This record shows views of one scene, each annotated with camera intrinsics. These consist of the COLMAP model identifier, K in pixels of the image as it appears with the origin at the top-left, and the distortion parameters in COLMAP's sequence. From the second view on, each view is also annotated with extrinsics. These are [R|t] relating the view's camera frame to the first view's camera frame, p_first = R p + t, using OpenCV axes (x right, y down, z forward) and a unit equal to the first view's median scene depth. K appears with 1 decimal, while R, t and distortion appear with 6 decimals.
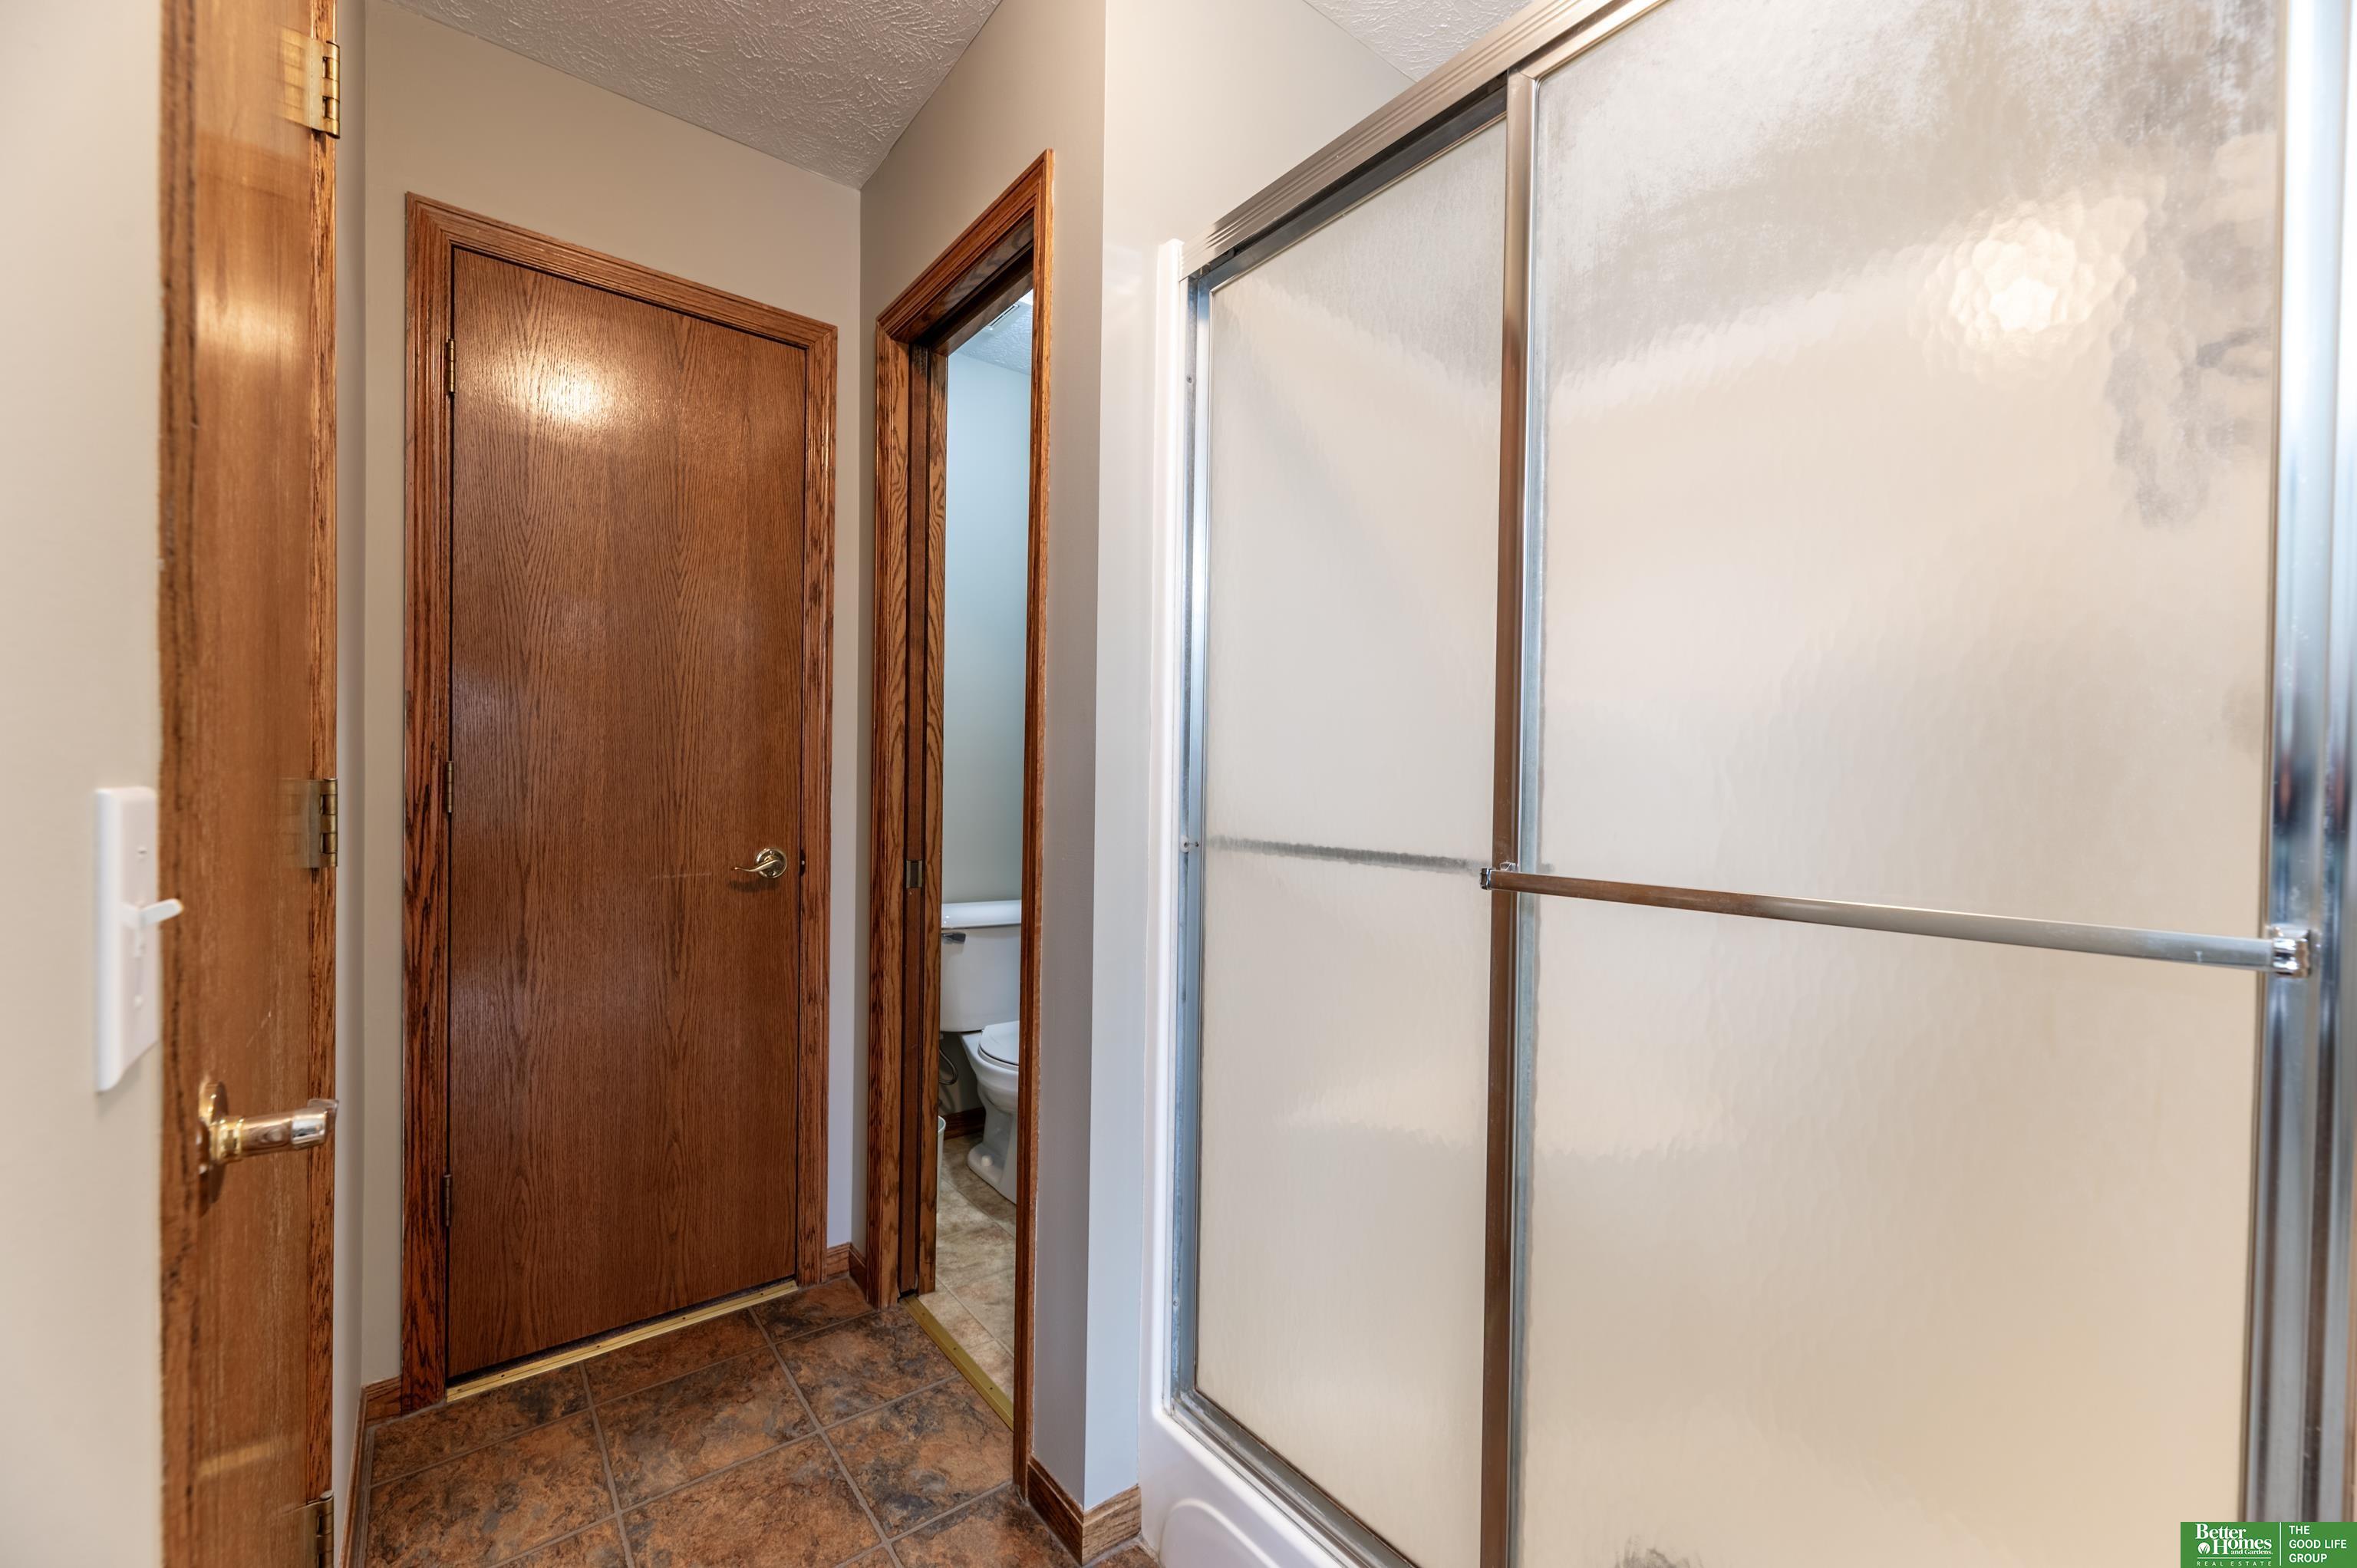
lens RADIAL K [[944.2, 0, 1179.5], [0, 944.2, 796.6], [0, 0, 1]] dist [0.001723, -0.000556]
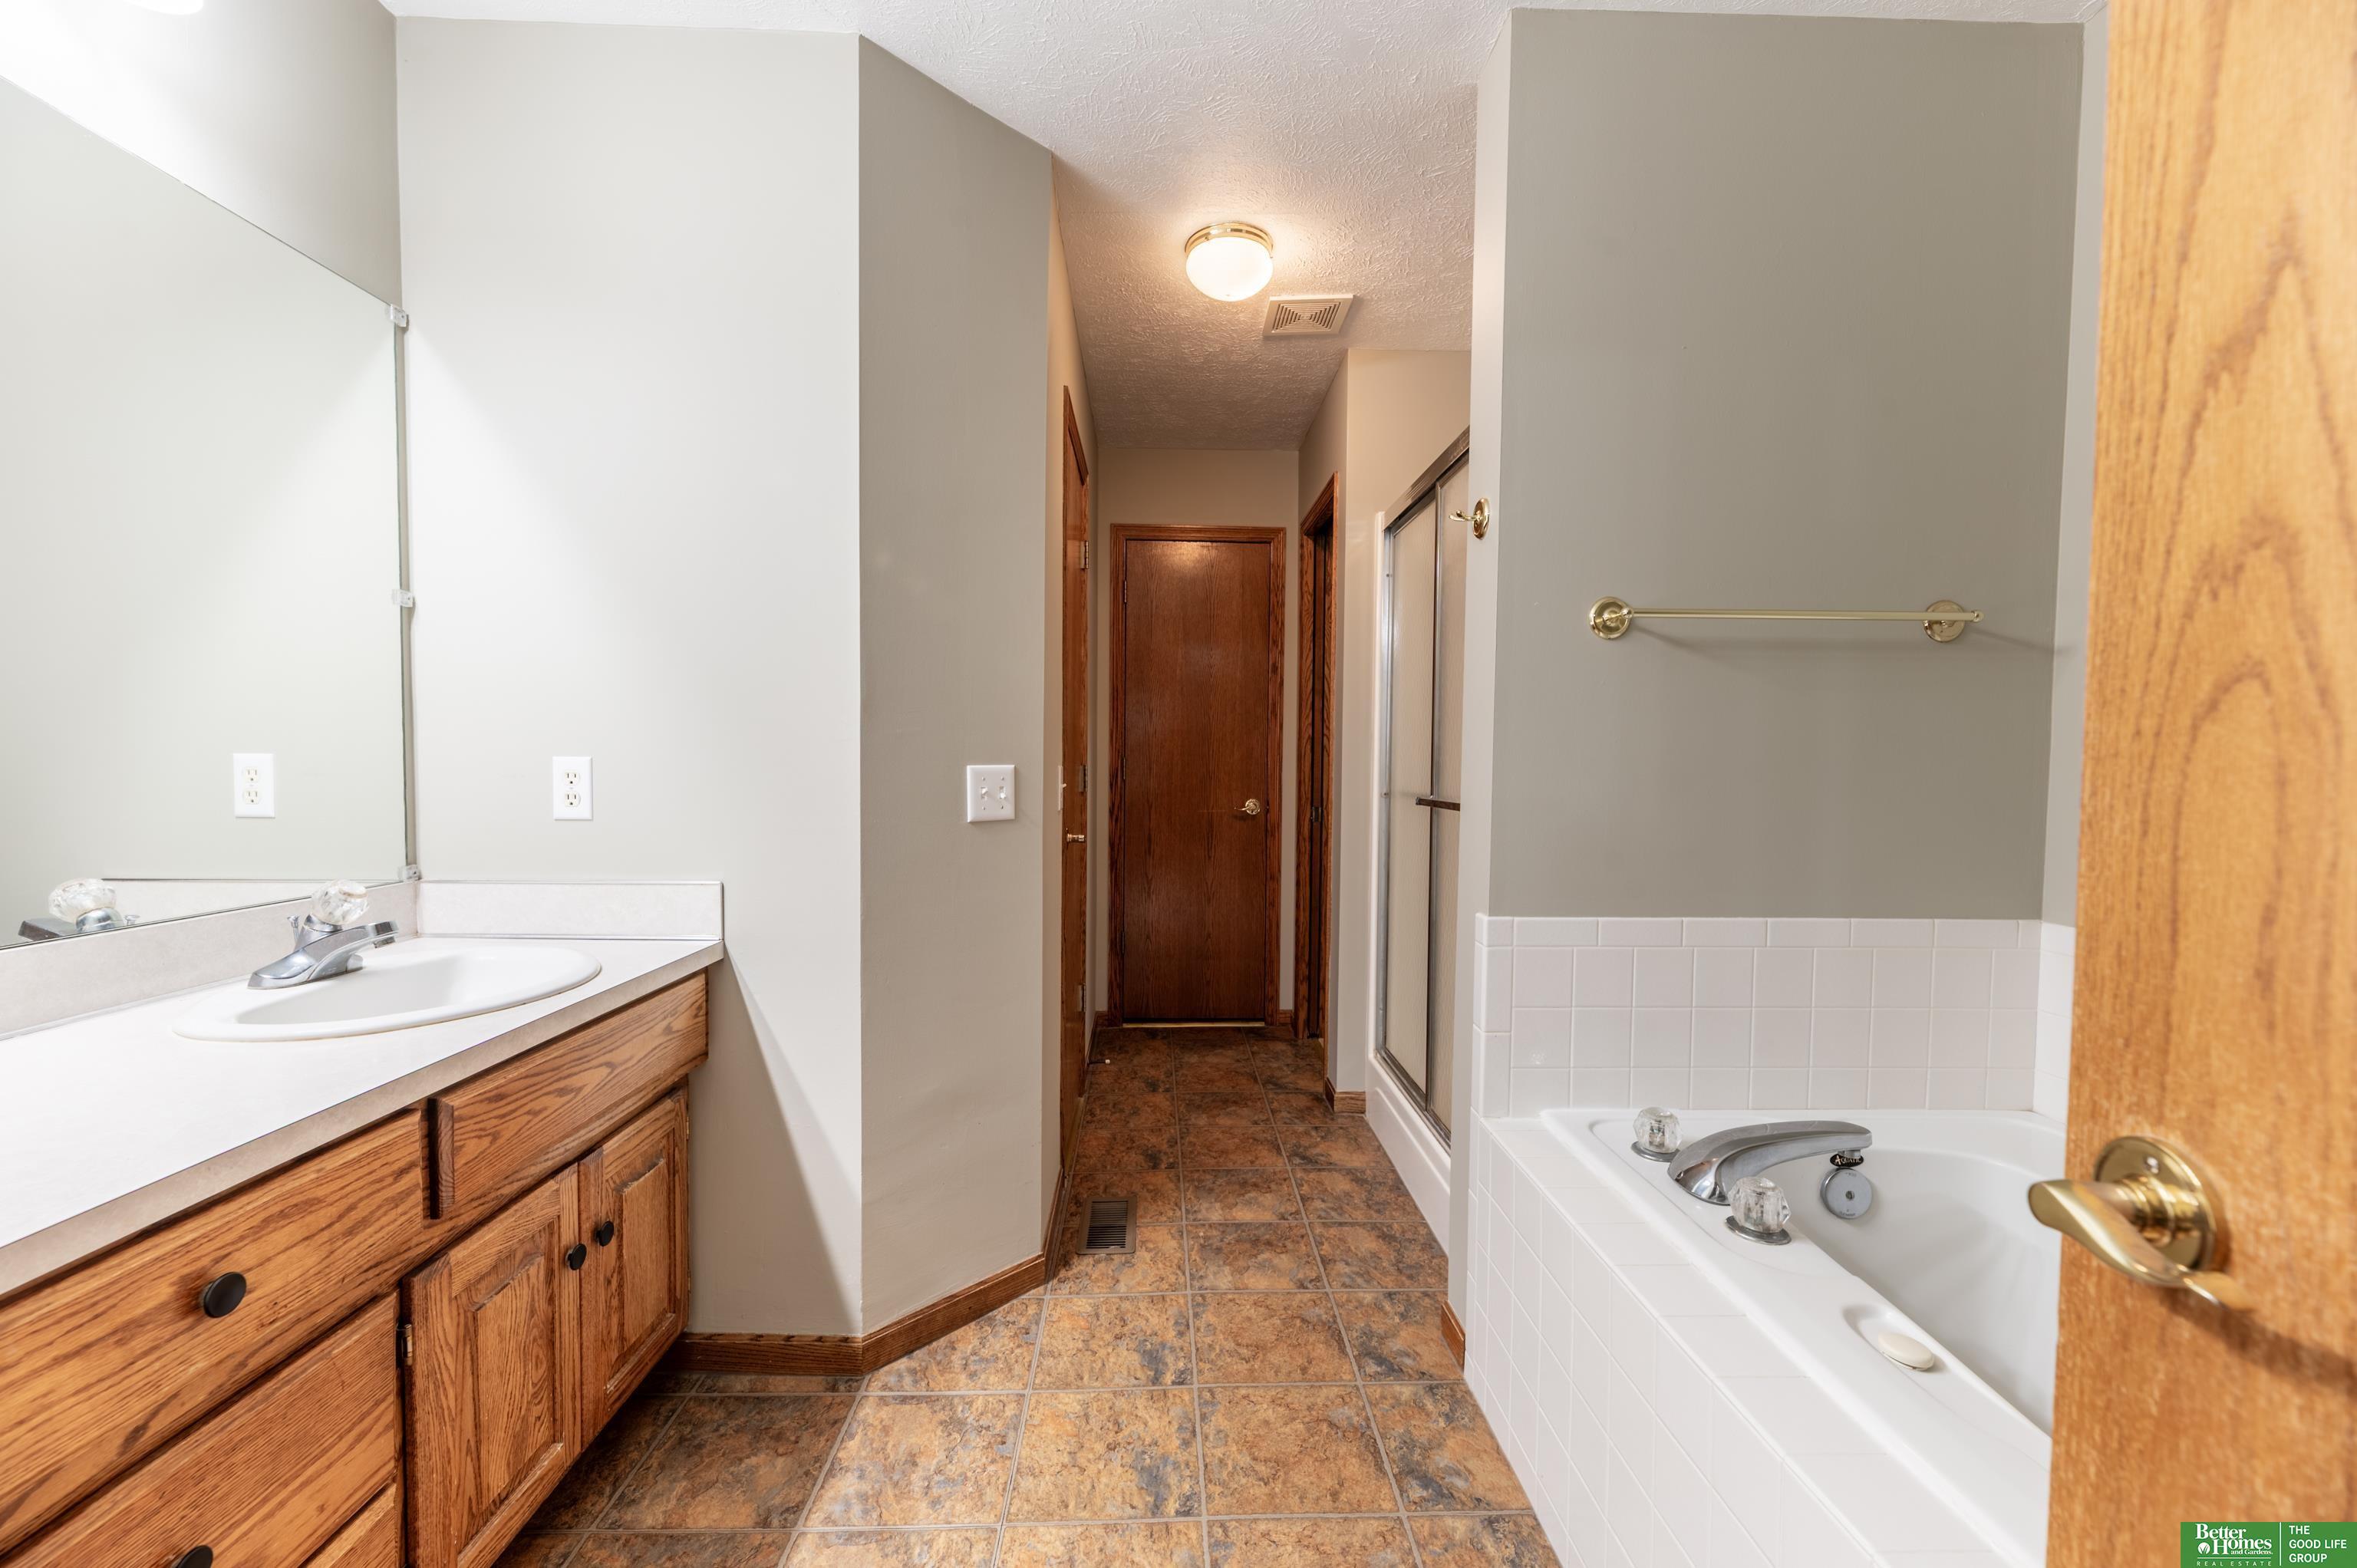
lens RADIAL K [[944.2, 0, 1180.5], [0, 944.2, 791.9], [0, 0, 1]] dist [0.001723, -0.000556]
pose [[0.804538, 0.009979, -0.593817, 0.643344], [-0.003983, 0.999927, 0.011407, 0.017426], [0.593888, -0.006812, 0.804519, -0.706774]]
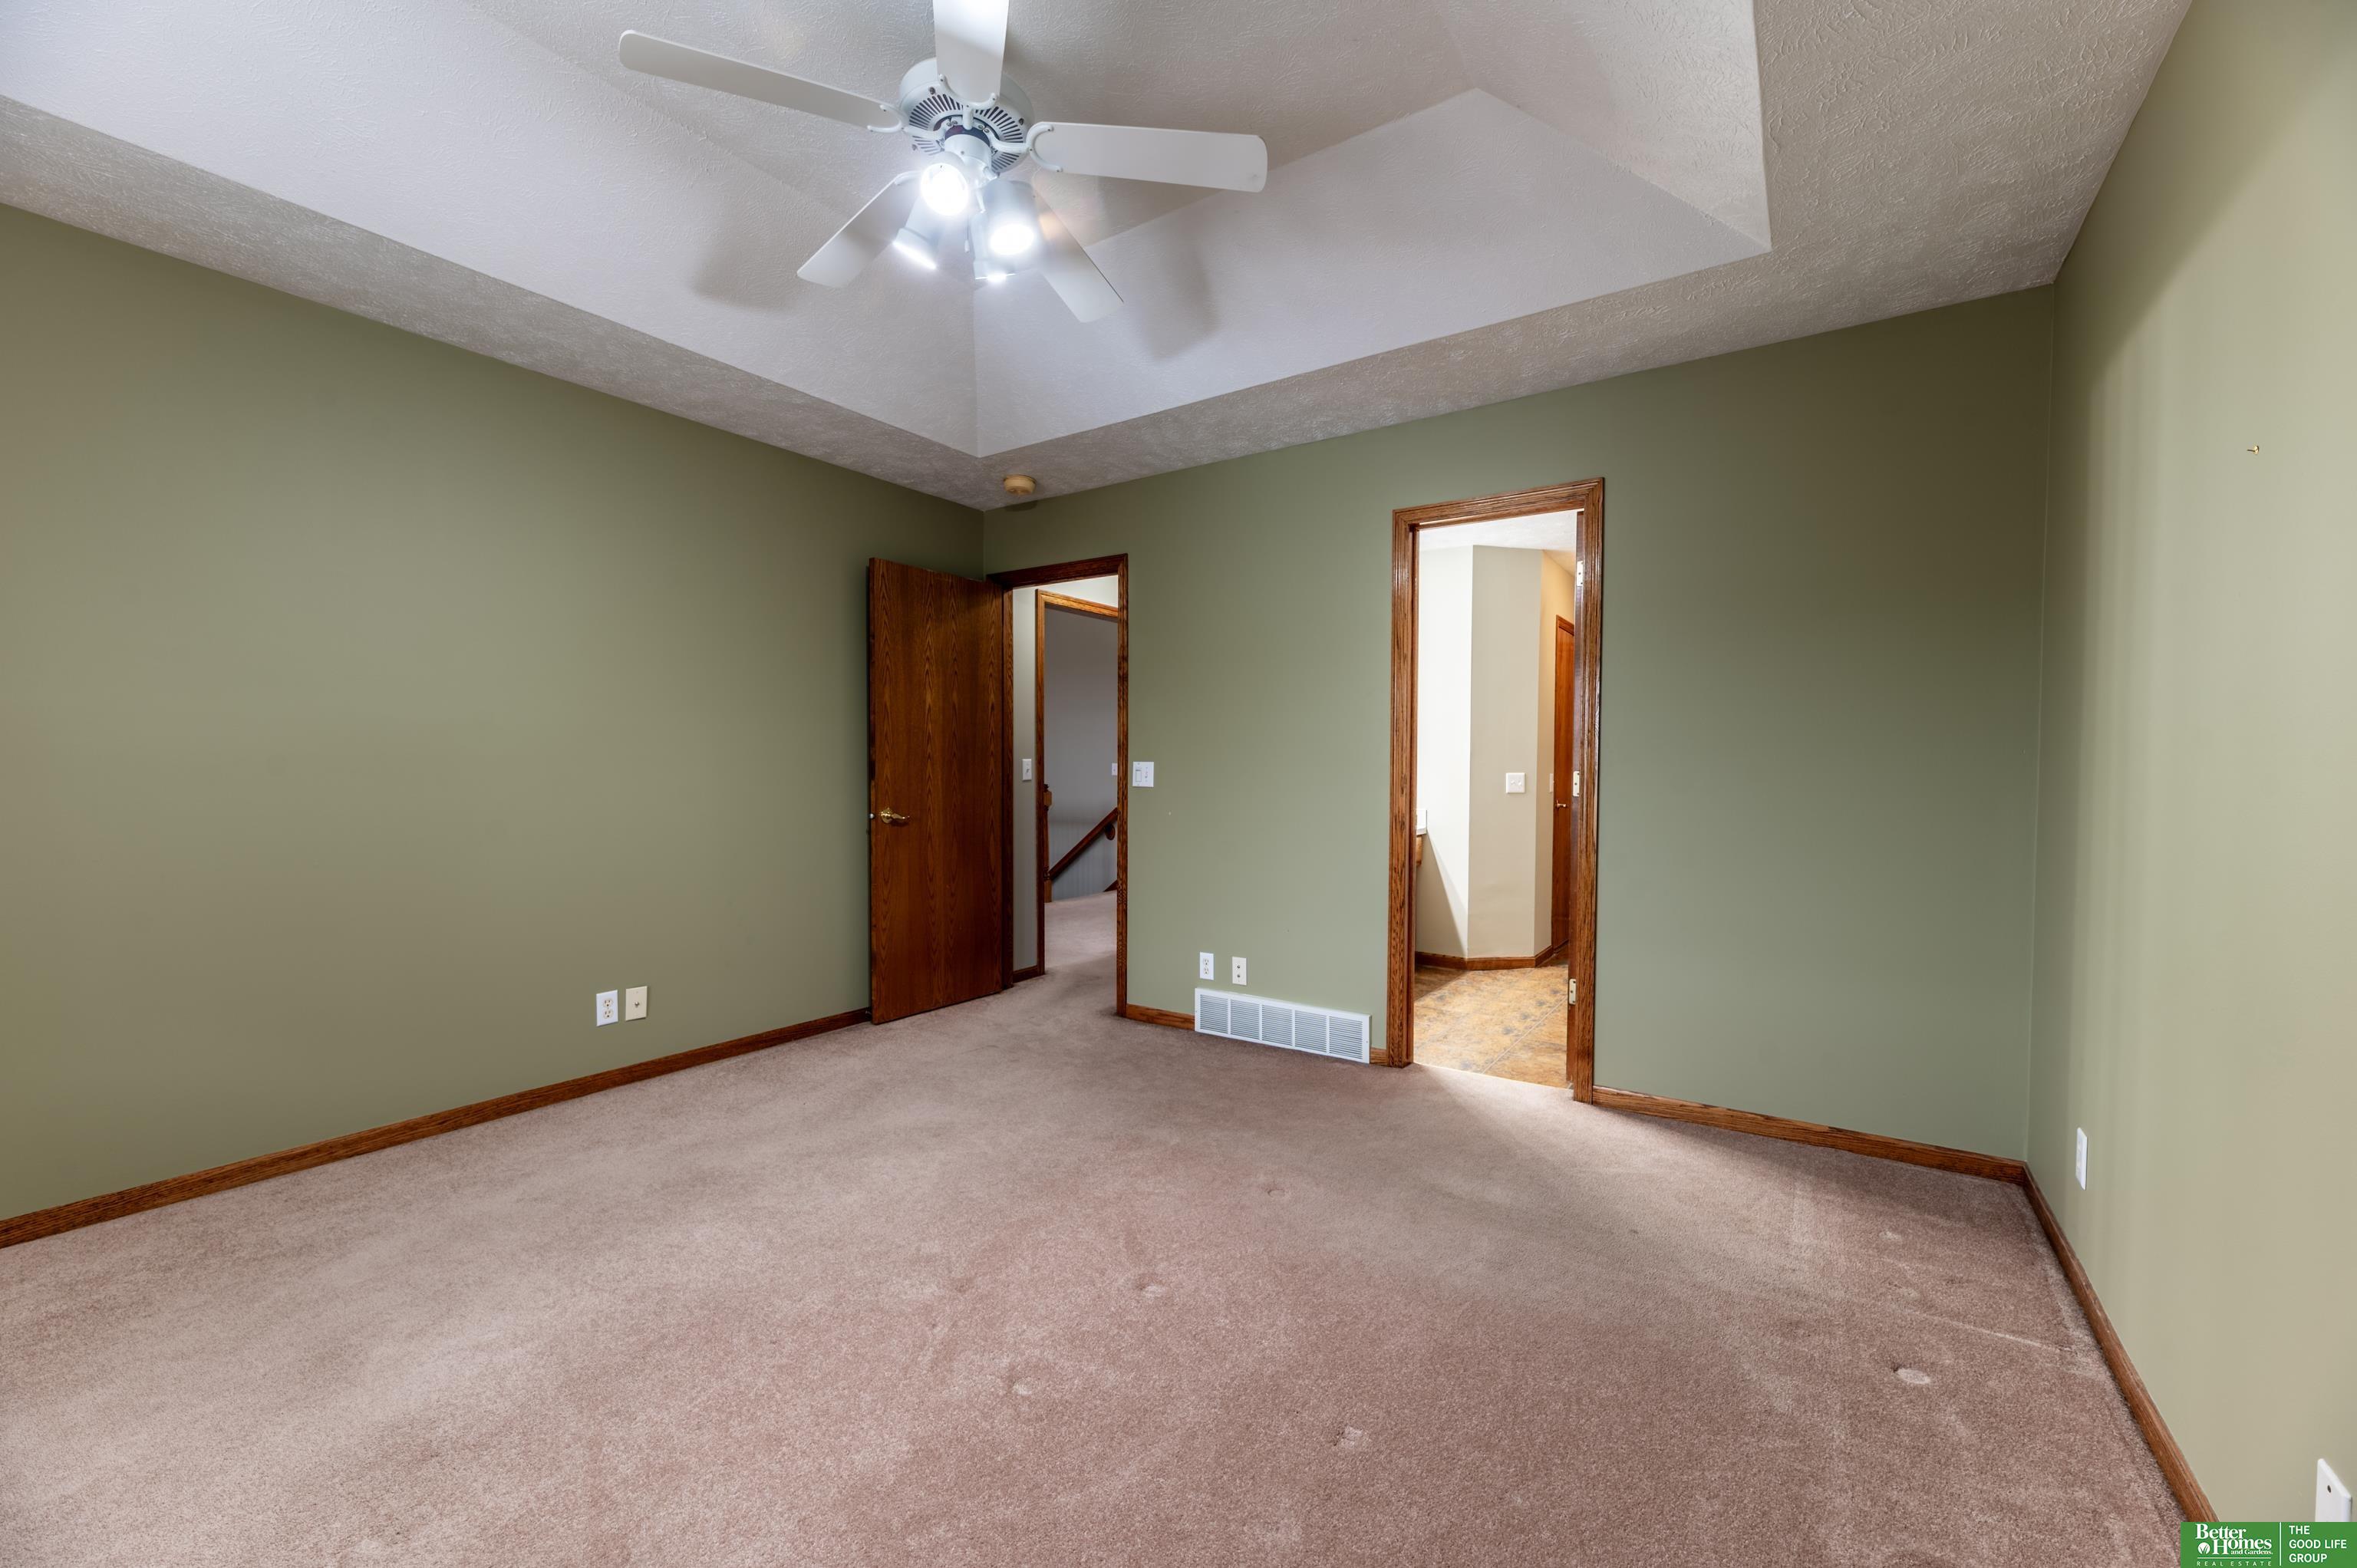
lens RADIAL K [[944.2, 0, 1180.4], [0, 944.2, 770.4], [0, 0, 1]] dist [0.001723, -0.000556]
pose [[0.311227, -0.001288, -0.950335, 2.247236], [-0.019754, 0.999774, -0.007825, 0.034741], [0.950130, 0.021208, 0.311132, -1.843960]]
